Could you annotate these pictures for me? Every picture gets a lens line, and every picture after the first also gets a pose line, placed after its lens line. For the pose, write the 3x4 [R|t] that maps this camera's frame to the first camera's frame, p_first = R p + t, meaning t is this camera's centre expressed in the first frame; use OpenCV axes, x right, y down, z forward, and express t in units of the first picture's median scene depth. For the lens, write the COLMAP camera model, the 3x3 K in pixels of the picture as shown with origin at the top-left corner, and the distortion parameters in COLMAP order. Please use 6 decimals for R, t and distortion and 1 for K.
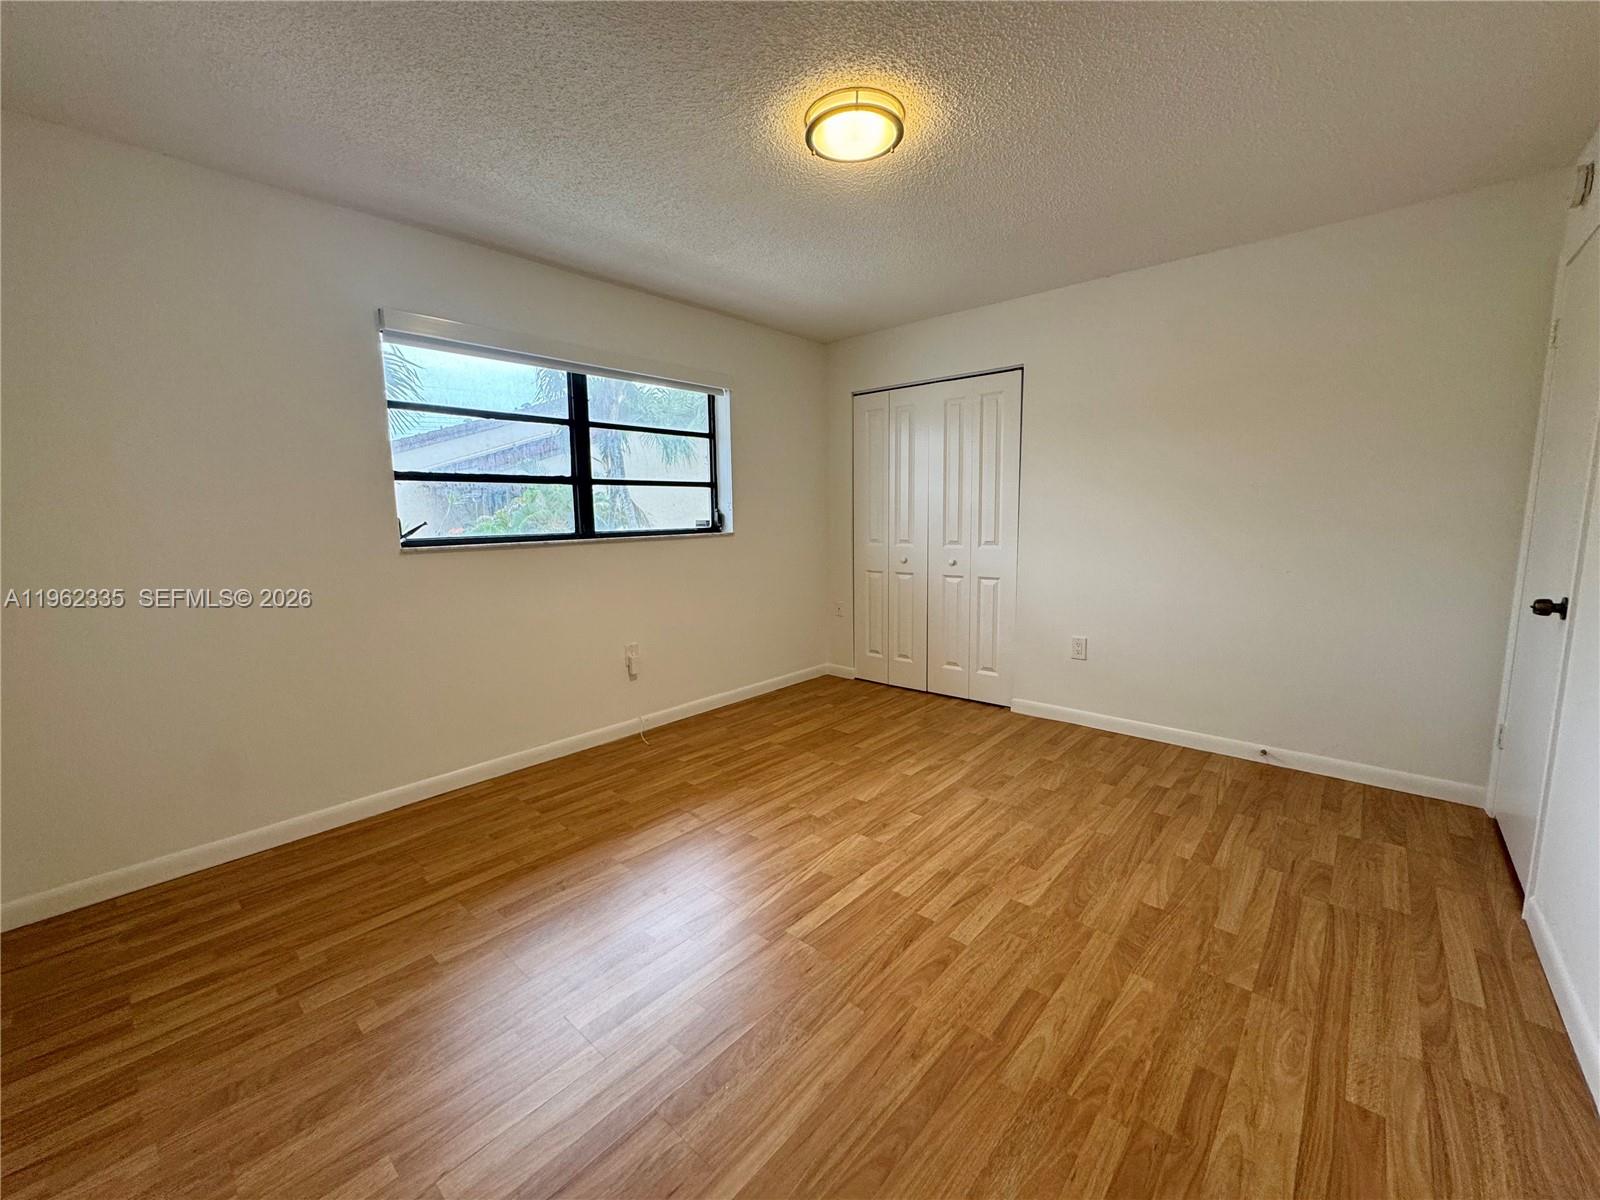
lens RADIAL K [[638.7, 0, 799.5], [0, 638.7, 597.7], [0, 0, 1]] dist [-0.003344, 0.000447]
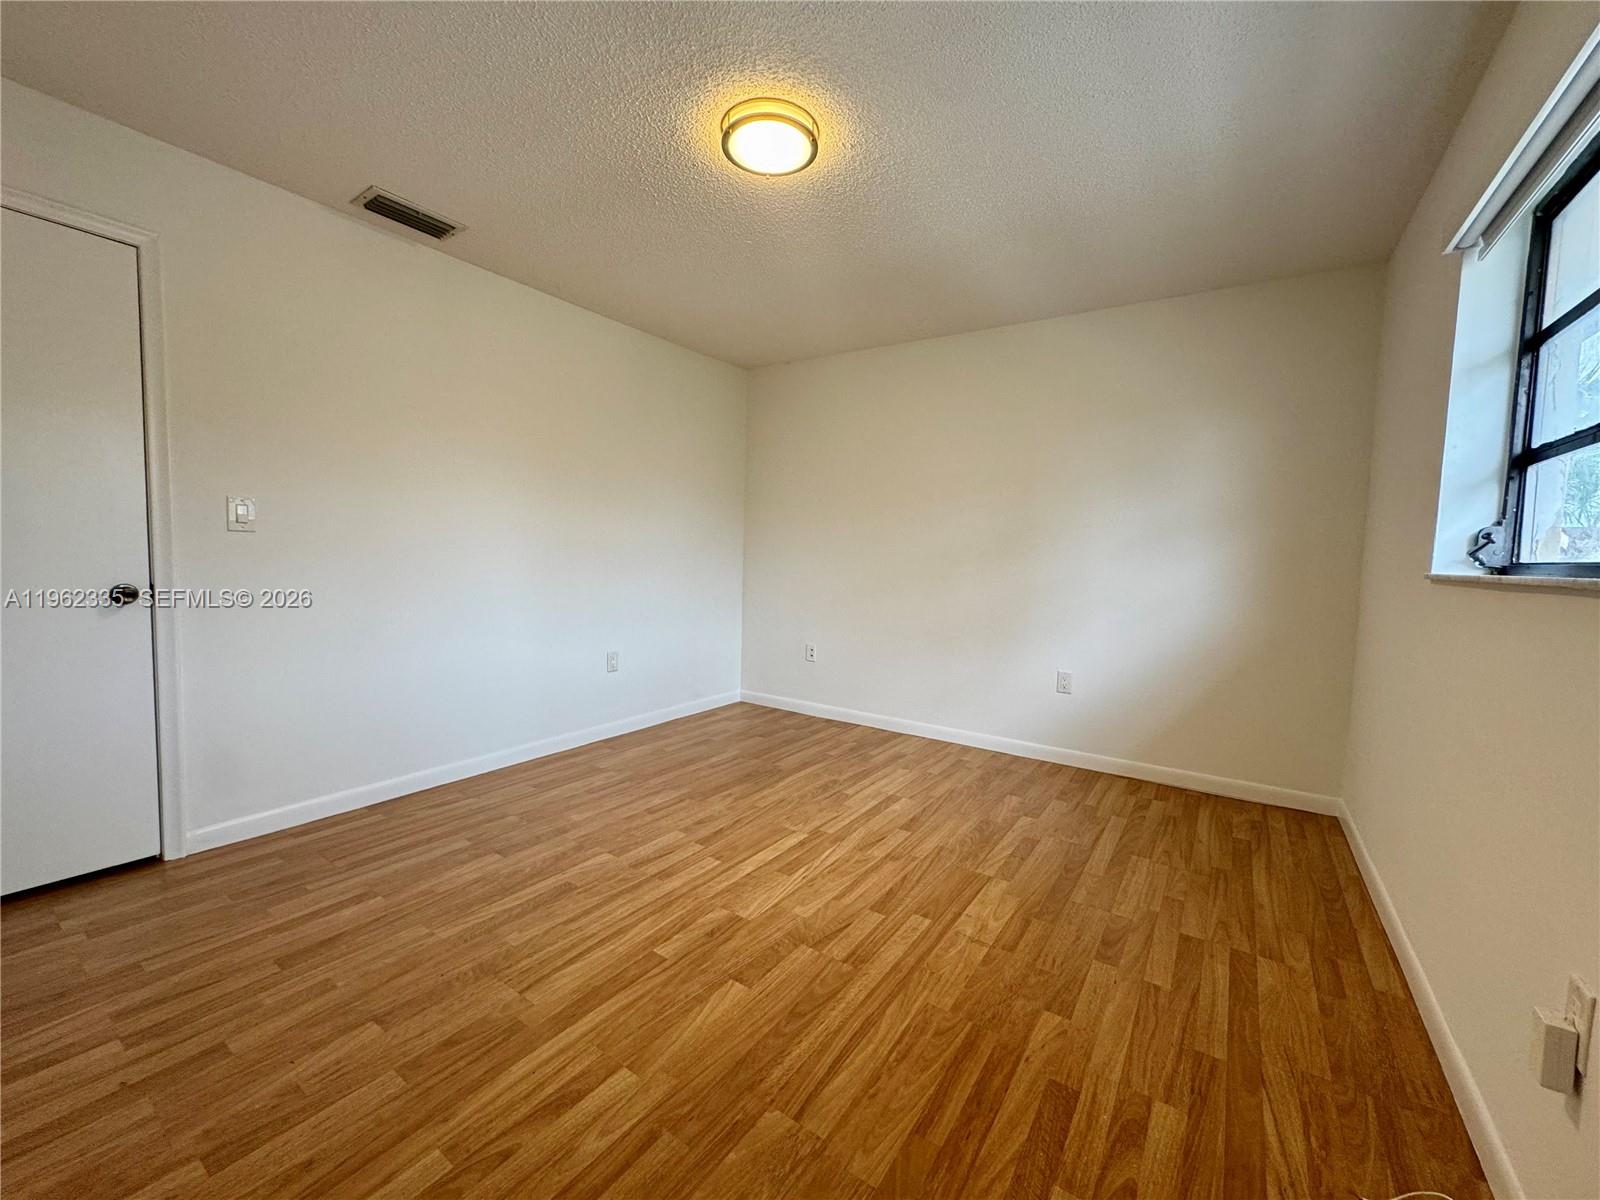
lens RADIAL K [[638.7, 0, 799.5], [0, 638.7, 597.7], [0, 0, 1]] dist [-0.003344, 0.000447]
pose [[-0.991733, -0.004793, -0.128230, 0.116510], [-0.031106, 0.978475, 0.204007, -0.160845], [0.124492, 0.206309, -0.970535, 1.491482]]
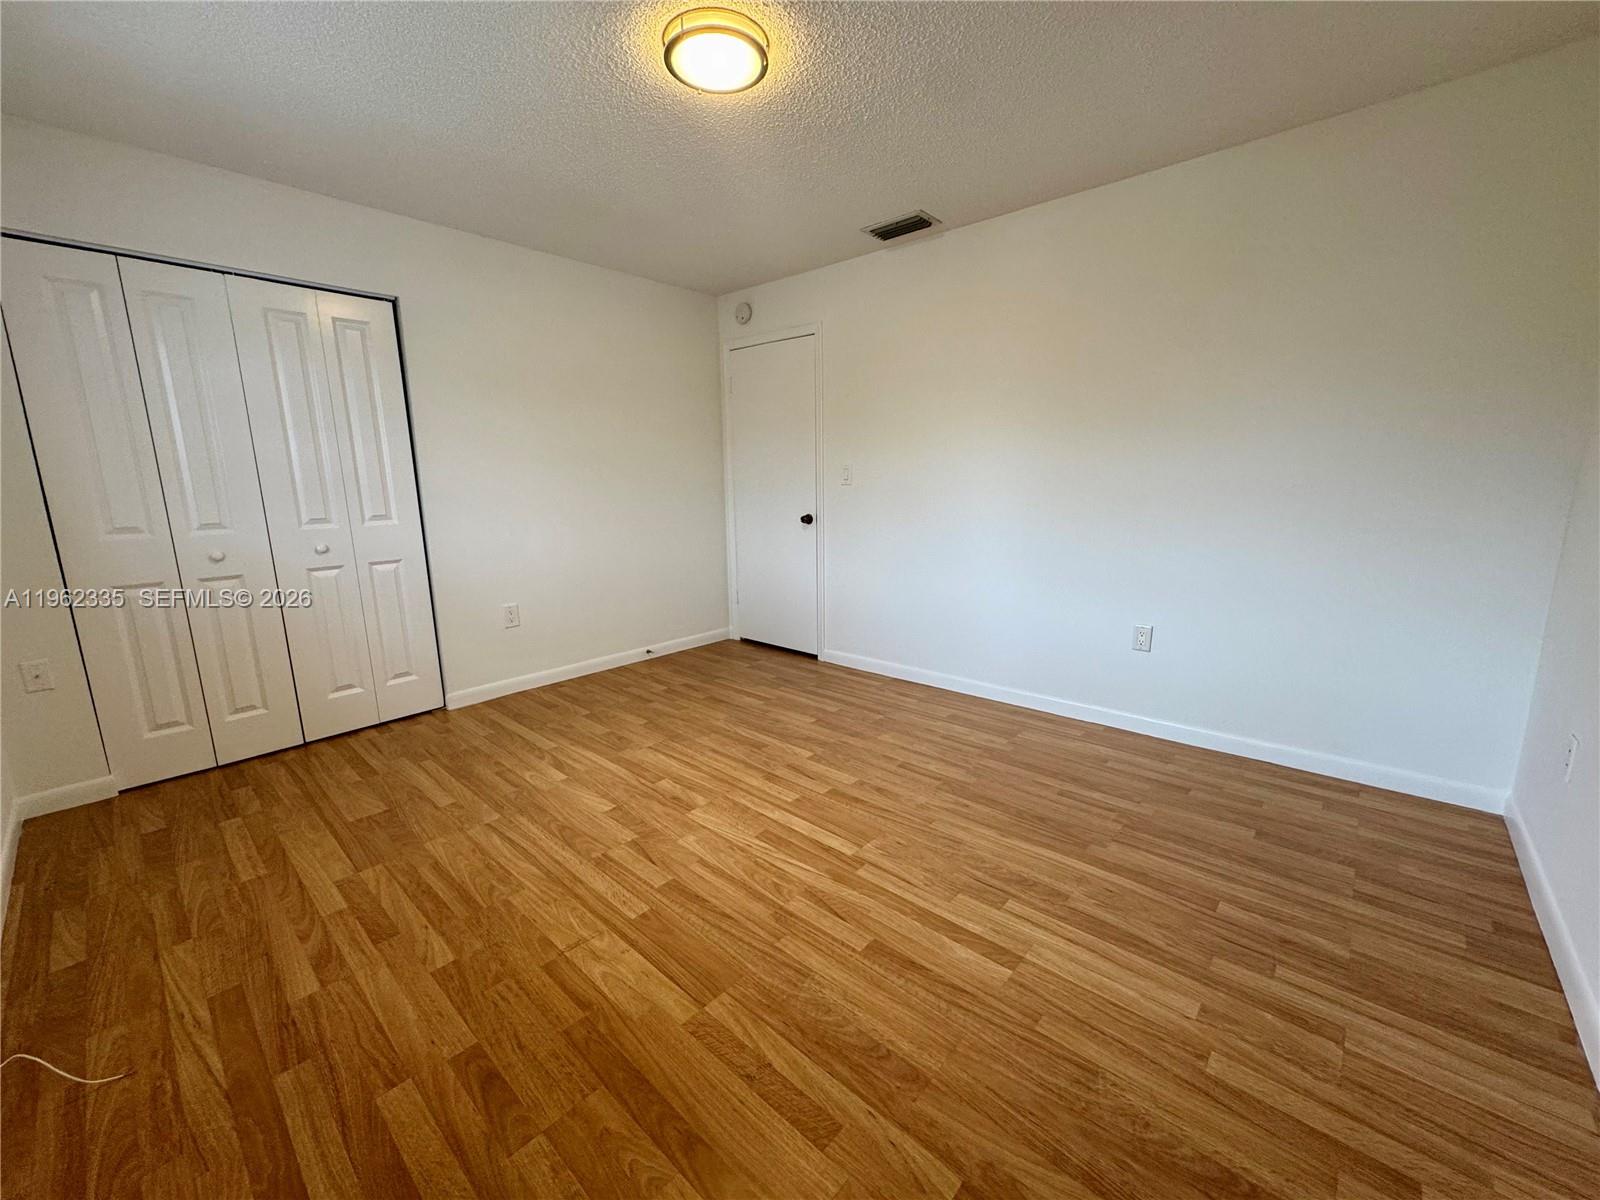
lens RADIAL K [[638.7, 0, 799.5], [0, 638.7, 597.7], [0, 0, 1]] dist [-0.003344, 0.000447]
pose [[0.004485, -0.170720, 0.985309, -0.684158], [0.147677, 0.974629, 0.168197, -0.063143], [-0.989025, 0.144753, 0.029583, 0.672996]]
